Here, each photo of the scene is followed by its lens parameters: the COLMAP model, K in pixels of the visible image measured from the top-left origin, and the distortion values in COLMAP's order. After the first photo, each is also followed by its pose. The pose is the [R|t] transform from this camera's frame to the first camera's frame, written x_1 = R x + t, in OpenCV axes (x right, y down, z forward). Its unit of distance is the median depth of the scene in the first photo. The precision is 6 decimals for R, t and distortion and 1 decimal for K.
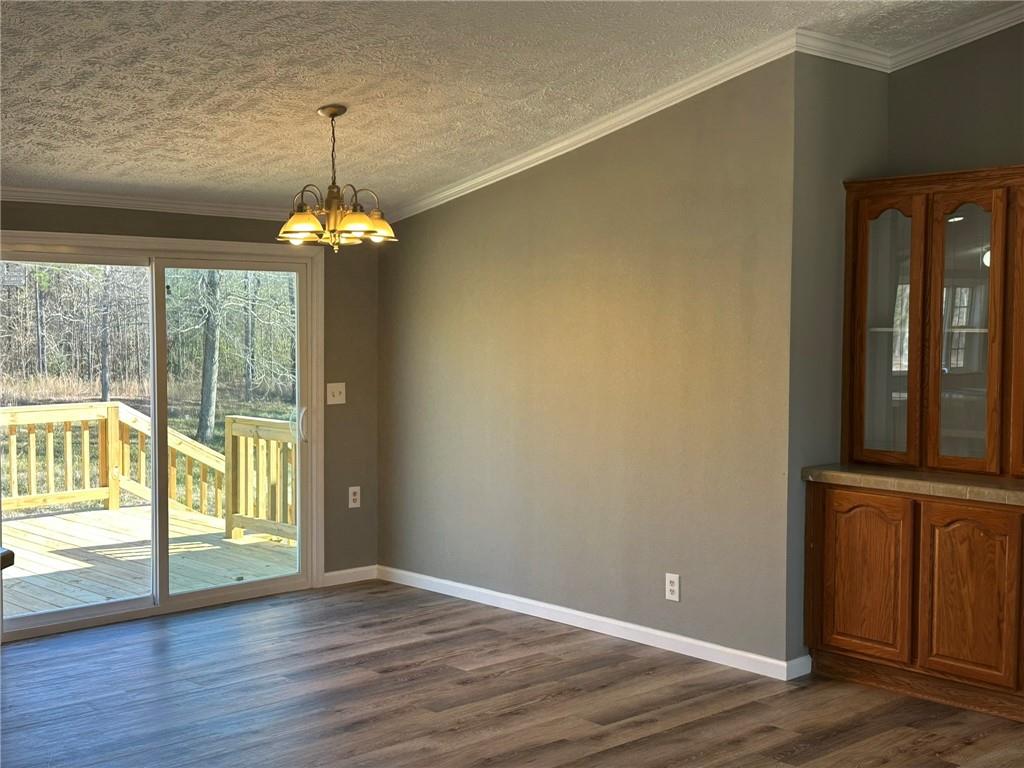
lens RADIAL K [[1295.5, 0, 512.7], [0, 1295.5, 387.1], [0, 0, 1]] dist [0.030612, 0.000000]
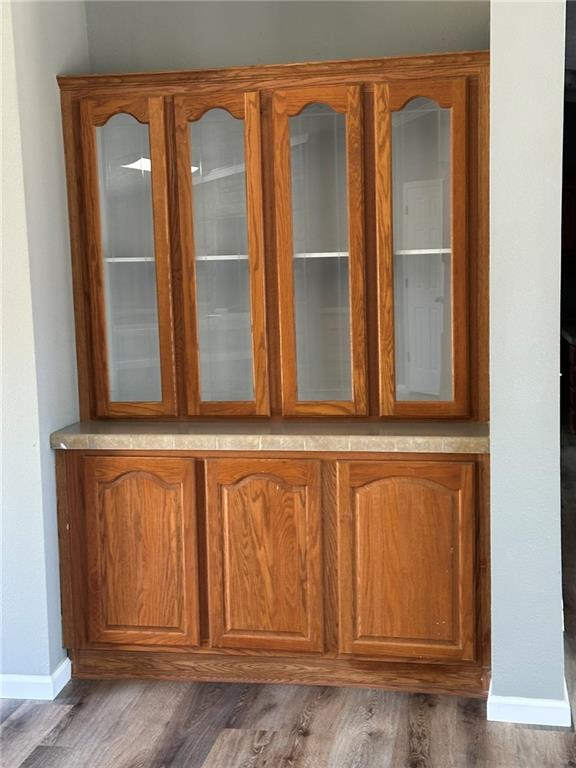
lens RADIAL K [[1141.6, 0, 288.1], [0, 1141.6, 382.7], [0, 0, 1]] dist [0.138635, 0.000000]
pose [[0.803609, -0.098450, 0.586958, -0.079050], [0.062731, 0.994741, 0.080962, -0.019525], [-0.591842, -0.028242, 0.805559, 0.356467]]
